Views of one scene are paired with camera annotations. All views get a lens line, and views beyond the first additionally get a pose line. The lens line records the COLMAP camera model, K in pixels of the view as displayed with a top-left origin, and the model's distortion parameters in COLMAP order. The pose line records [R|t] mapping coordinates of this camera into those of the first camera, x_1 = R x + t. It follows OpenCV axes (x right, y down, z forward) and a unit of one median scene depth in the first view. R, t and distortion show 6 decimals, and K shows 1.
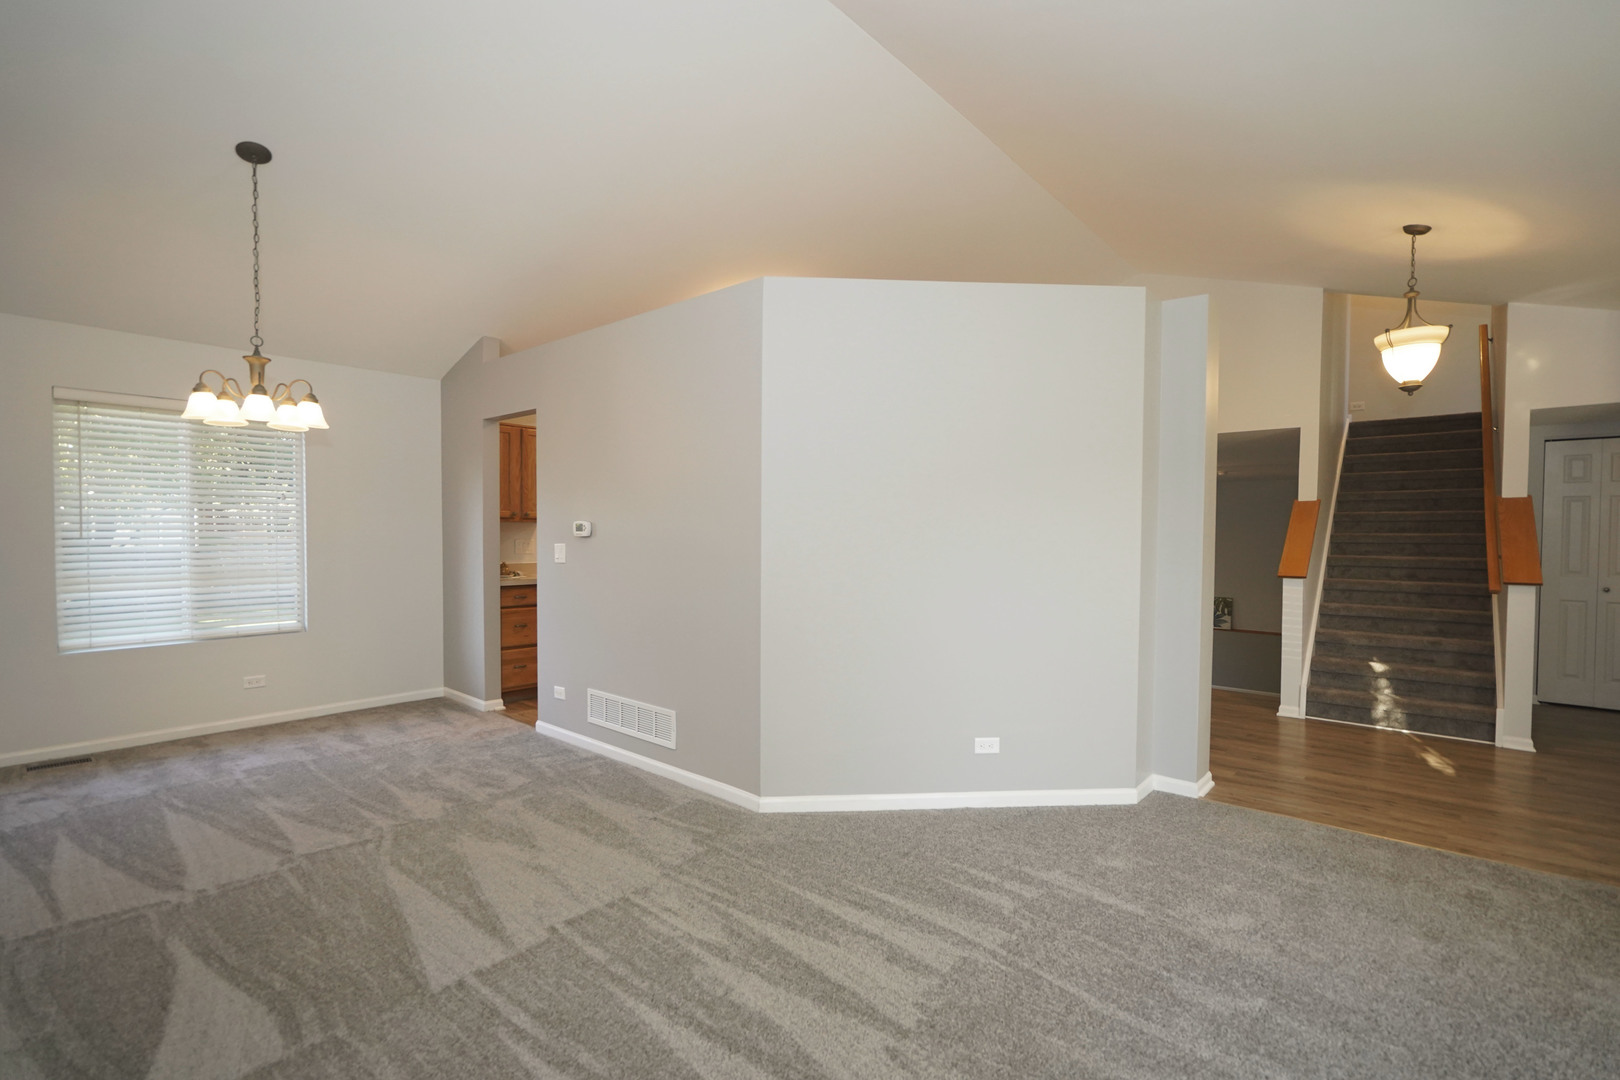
lens RADIAL K [[731.8, 0, 805.0], [0, 731.8, 549.7], [0, 0, 1]] dist [-0.004412, 0.002230]
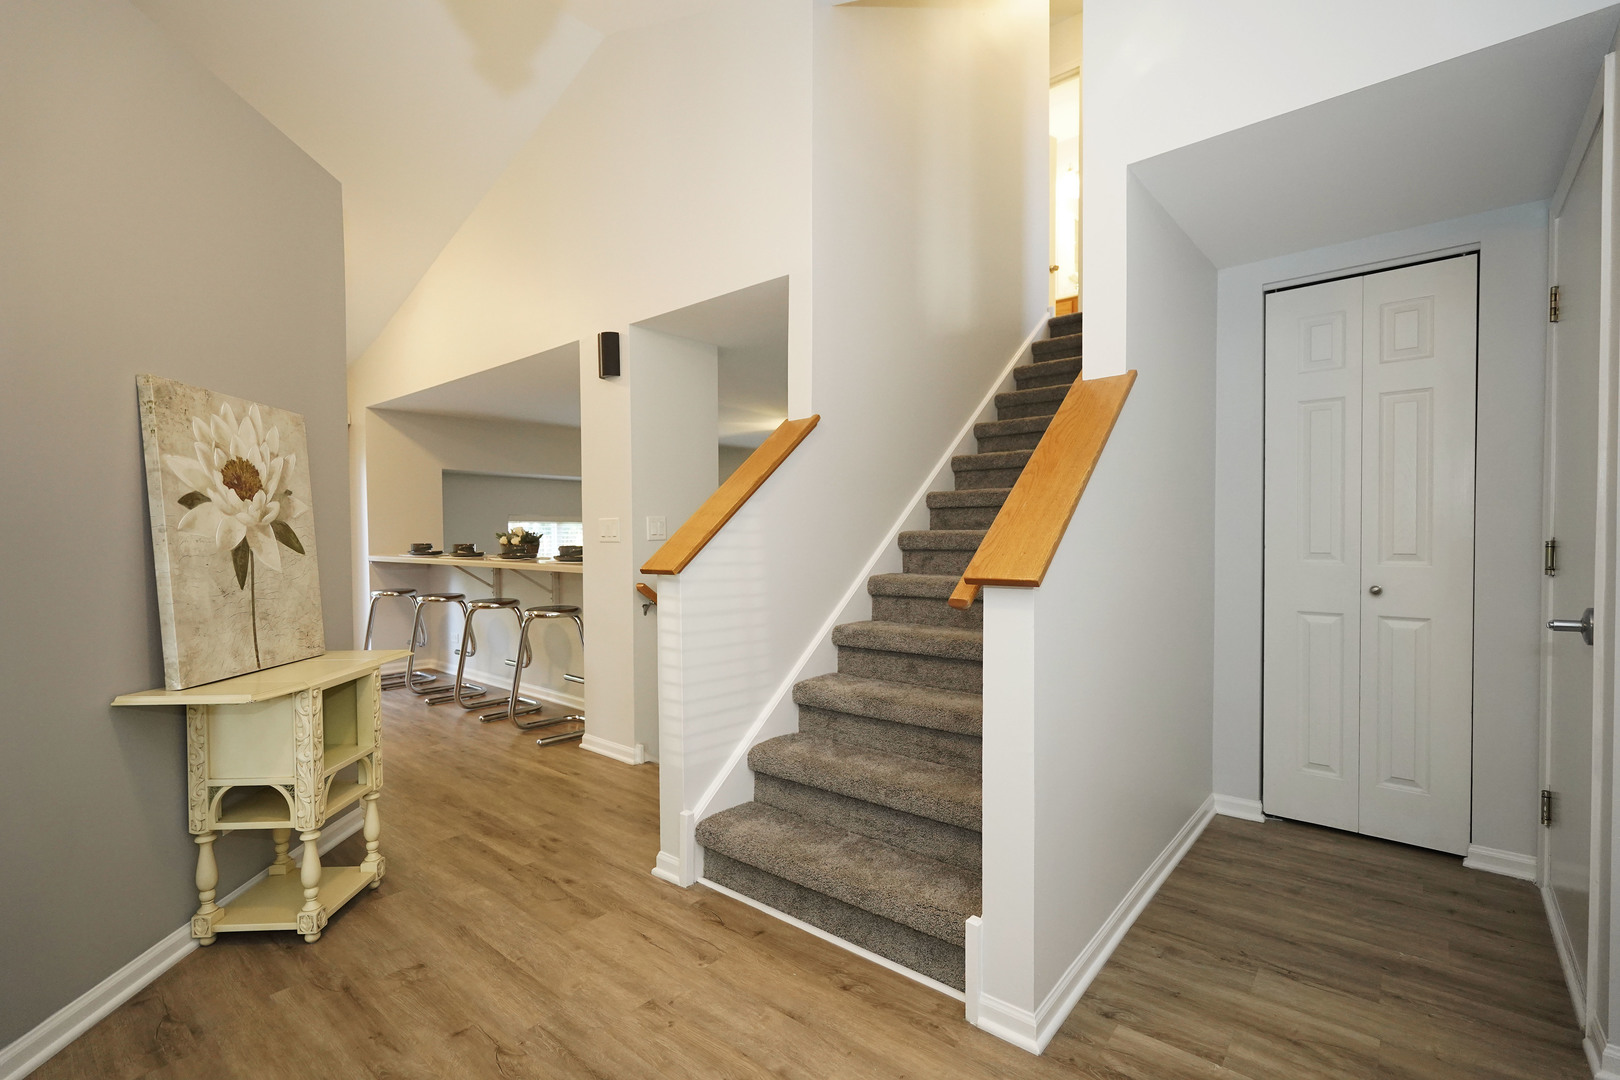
lens RADIAL K [[731.8, 0, 805.0], [0, 731.8, 549.7], [0, 0, 1]] dist [-0.004412, 0.002230]
pose [[0.999914, -0.012260, 0.004742, 0.762868], [0.012276, 0.999919, -0.003328, 0.026460], [-0.004700, 0.003386, 0.999983, 0.554020]]
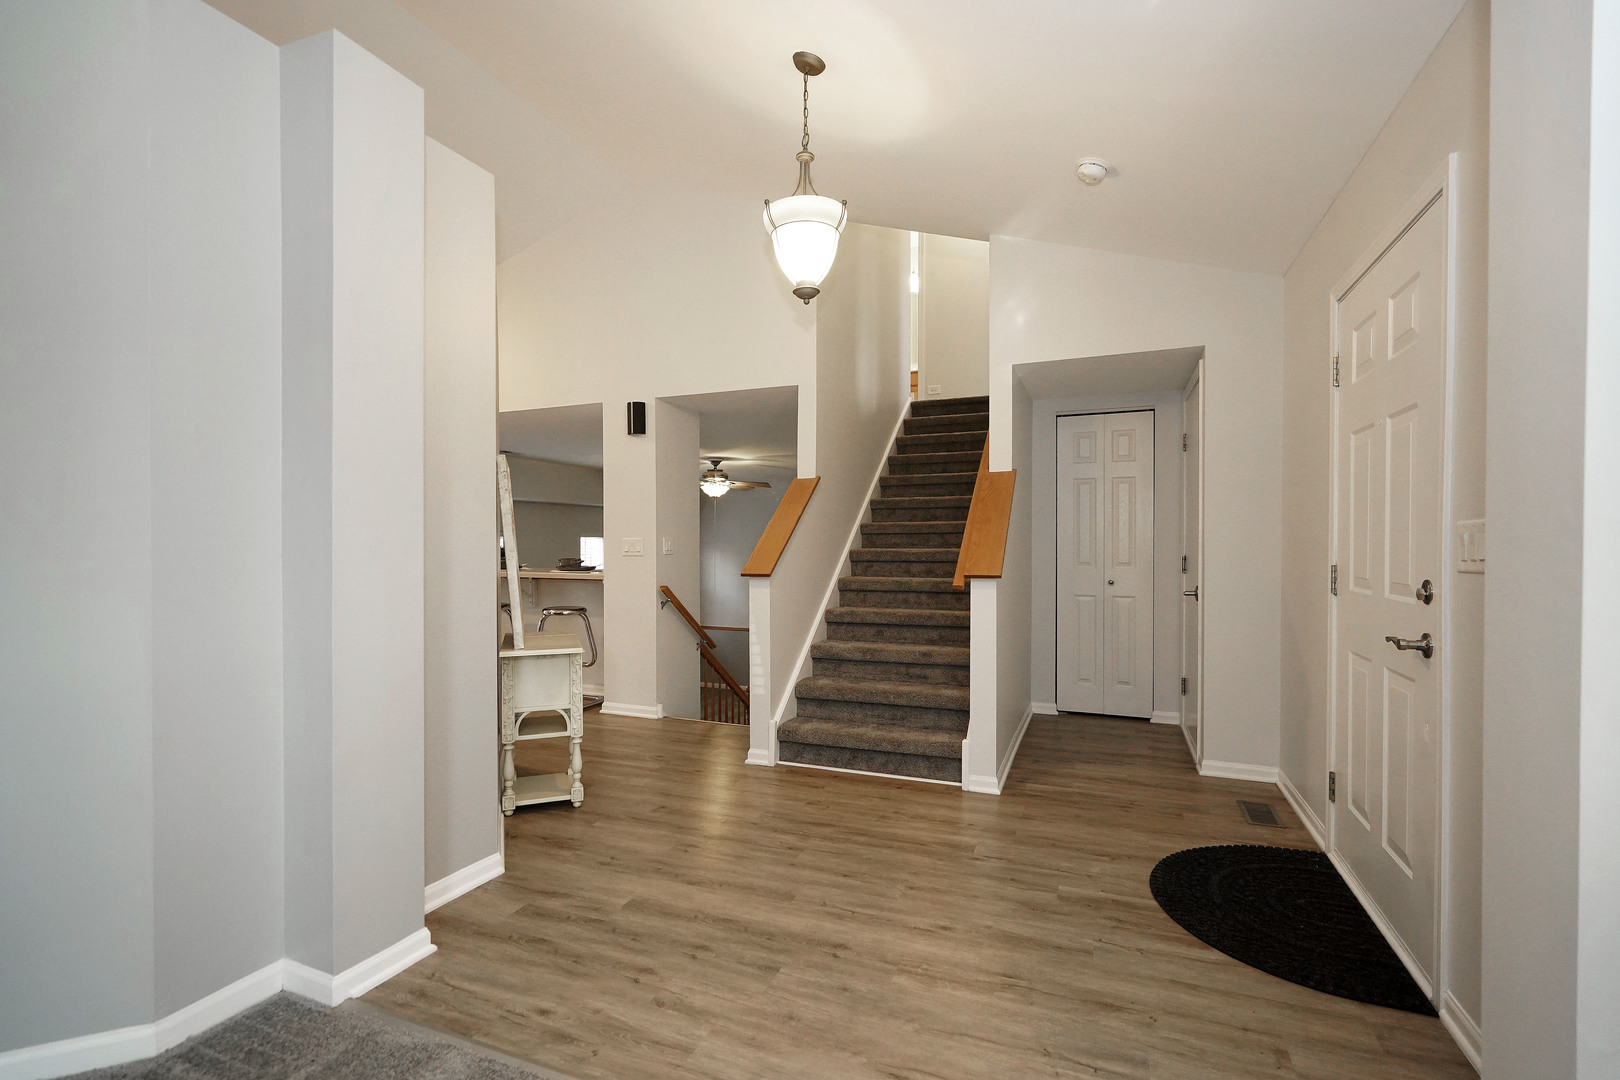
lens RADIAL K [[731.8, 0, 805.0], [0, 731.8, 549.7], [0, 0, 1]] dist [-0.004412, 0.002230]
pose [[0.948623, -0.010229, 0.316243, 0.483750], [0.015170, 0.999798, -0.013168, 0.022120], [-0.316045, 0.017289, 0.948587, 0.282220]]
